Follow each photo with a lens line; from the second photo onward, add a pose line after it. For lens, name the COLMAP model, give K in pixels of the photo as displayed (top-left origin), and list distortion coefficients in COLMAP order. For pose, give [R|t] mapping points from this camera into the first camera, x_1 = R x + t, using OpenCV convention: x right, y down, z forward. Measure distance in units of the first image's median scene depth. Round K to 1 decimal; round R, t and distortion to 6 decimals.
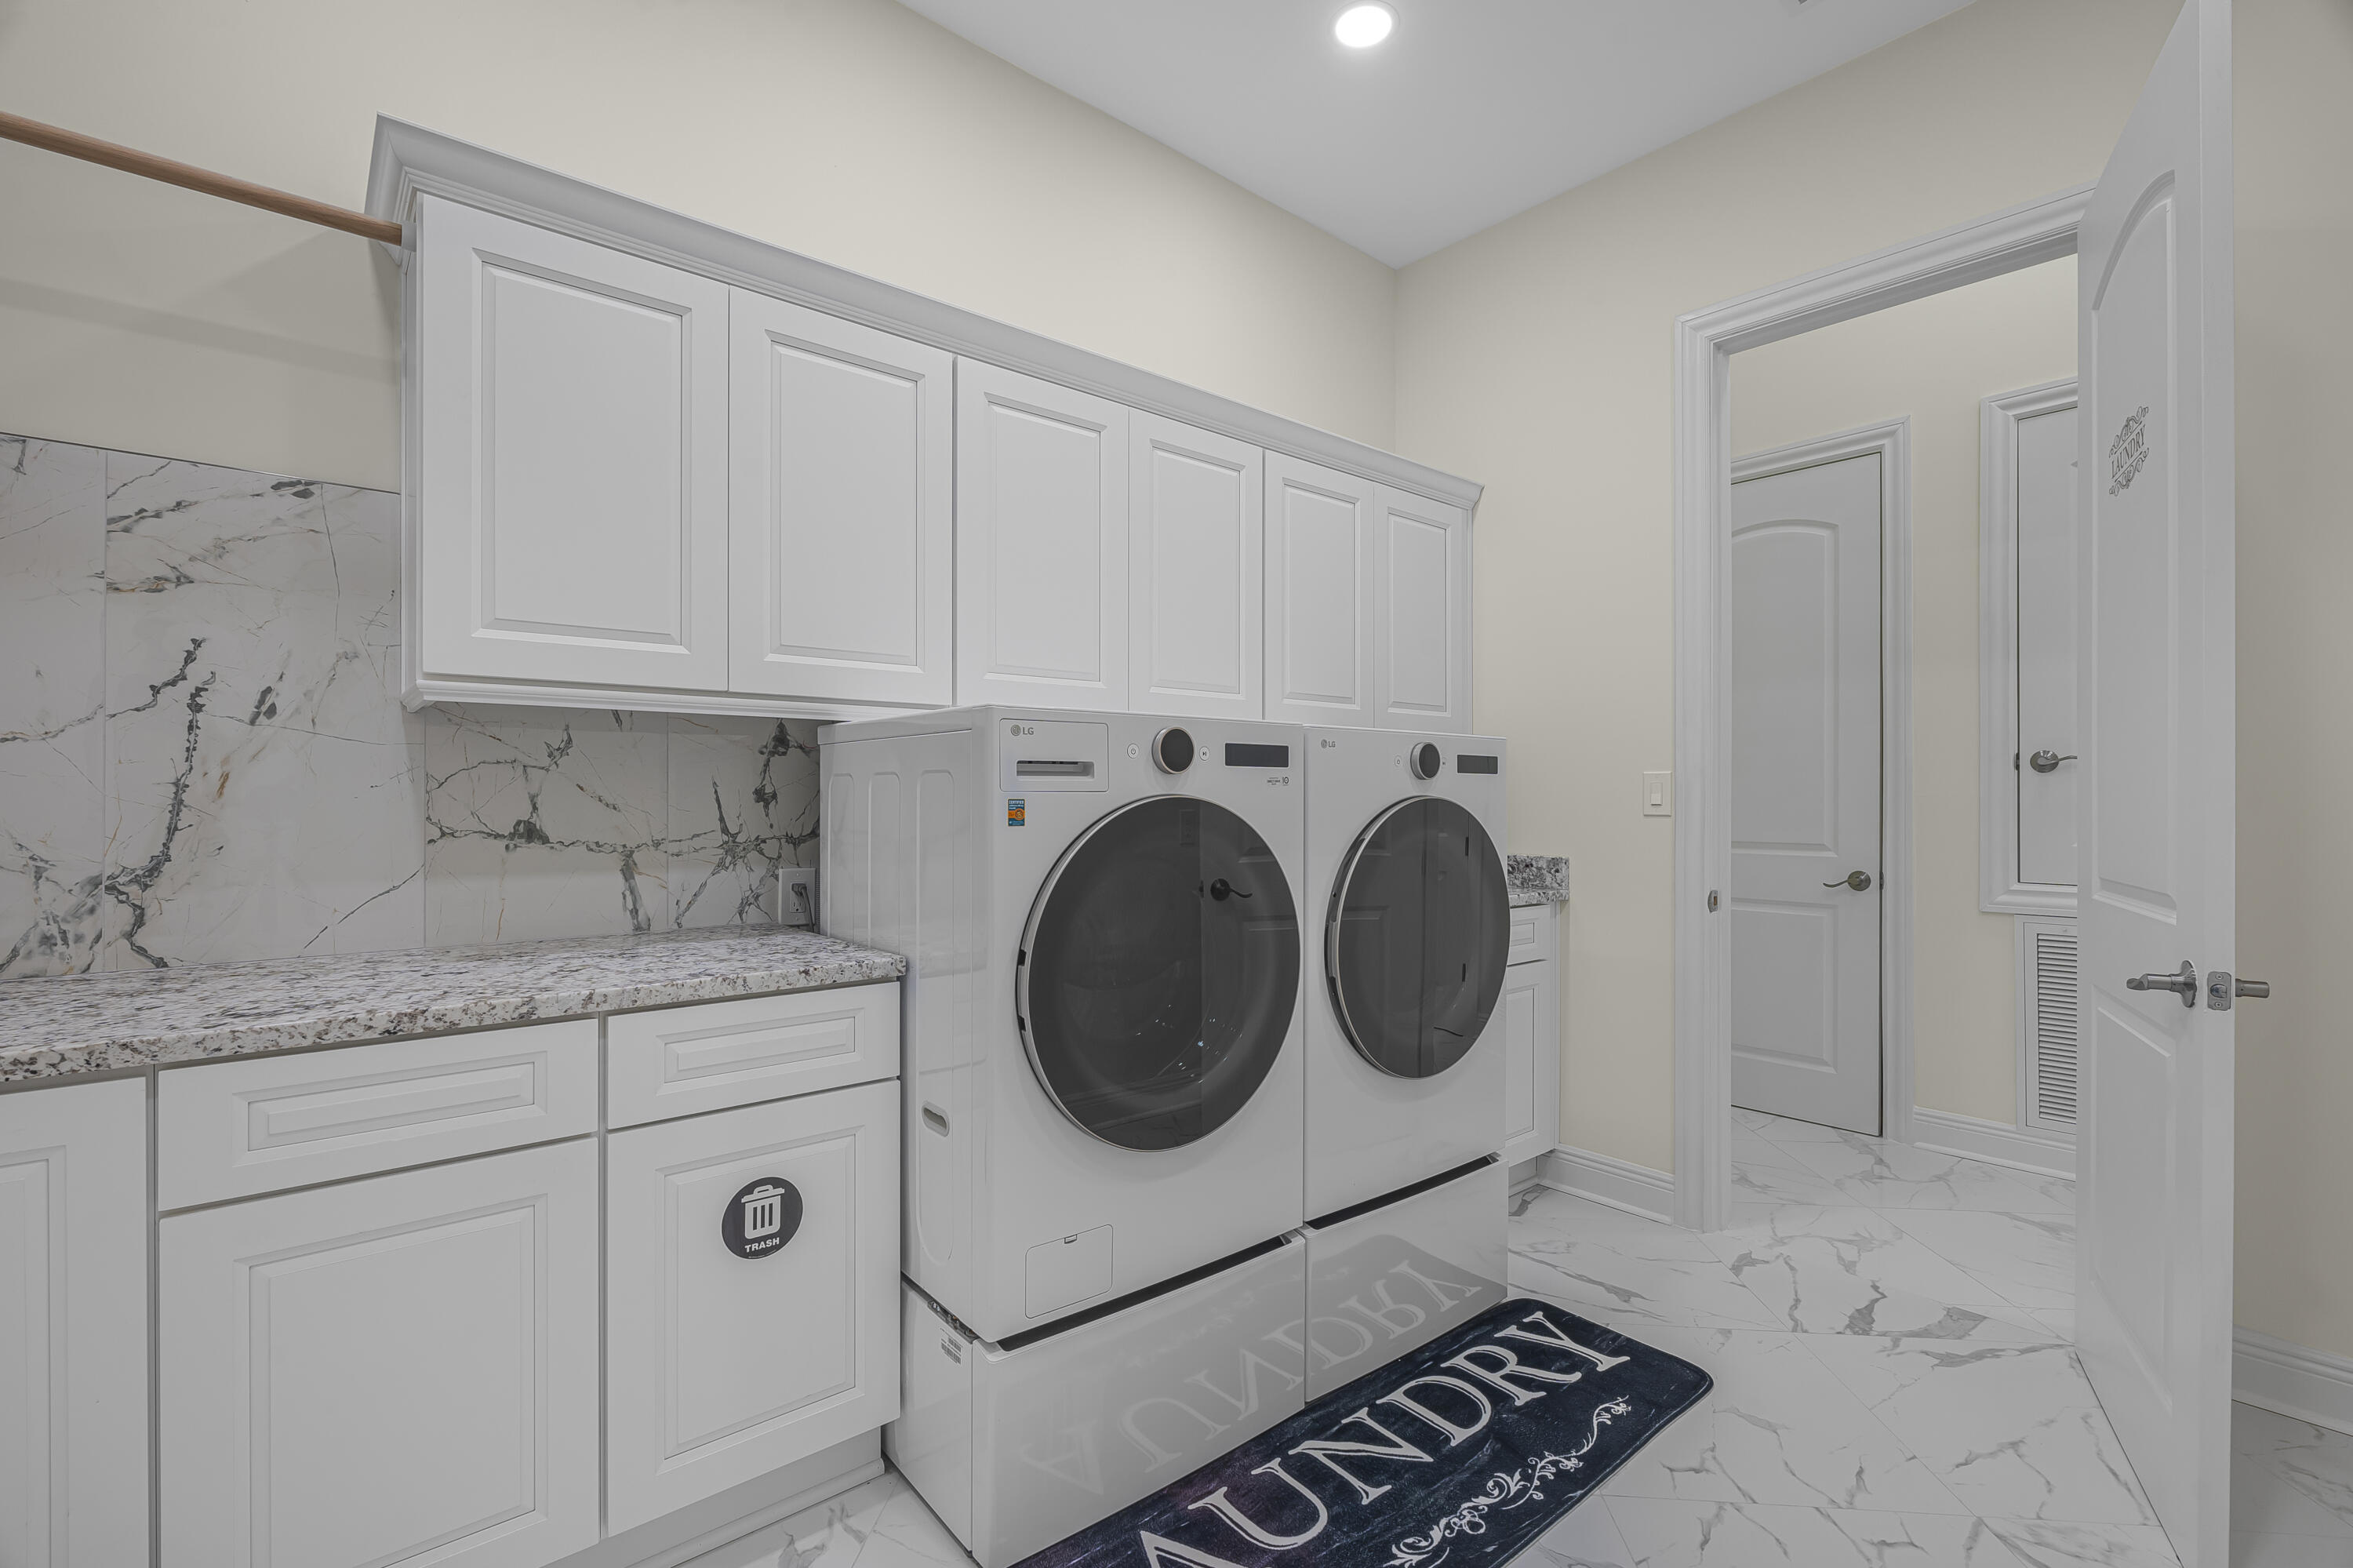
lens RADIAL K [[1044.5, 0, 1175.7], [0, 1044.5, 789.8], [0, 0, 1]] dist [-0.003667, 0.000110]
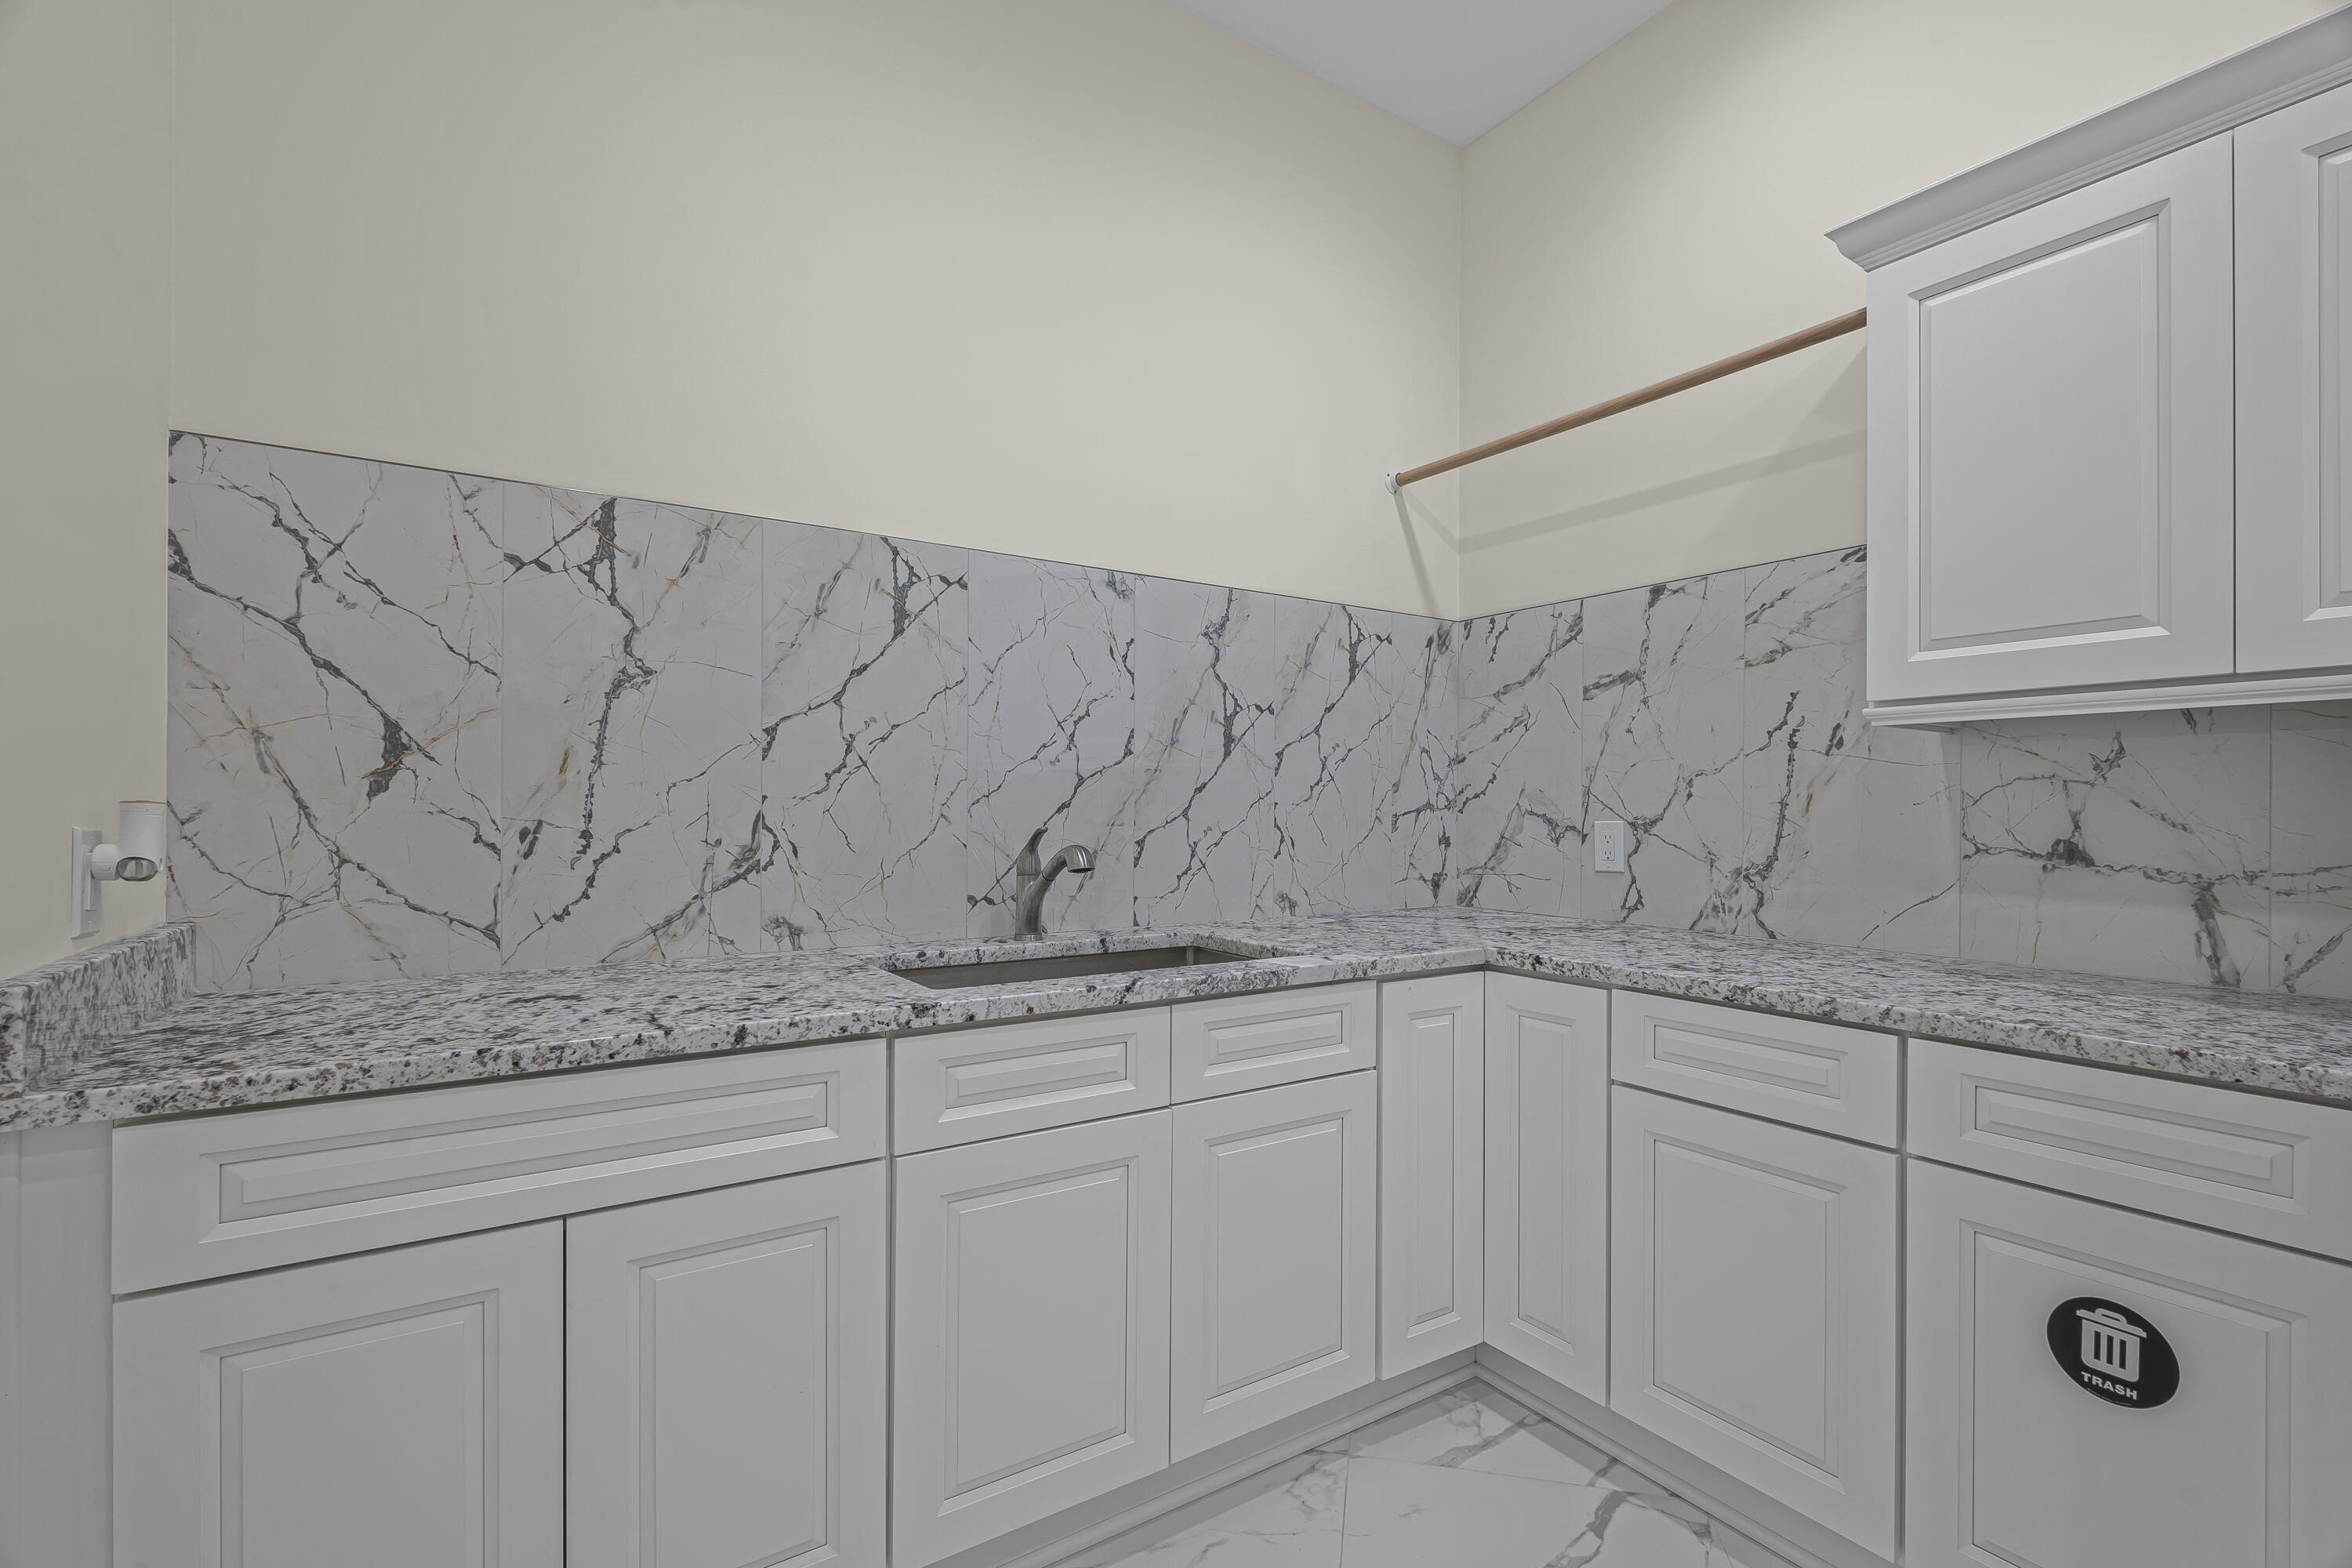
lens RADIAL K [[1044.0, 0, 1175.2], [0, 1044.0, 799.4], [0, 0, 1]] dist [-0.003667, 0.000110]
pose [[-0.128794, -0.009992, -0.991621, 0.466021], [0.000385, 0.999949, -0.010126, 0.003044], [0.991671, -0.001686, -0.128783, 0.398128]]
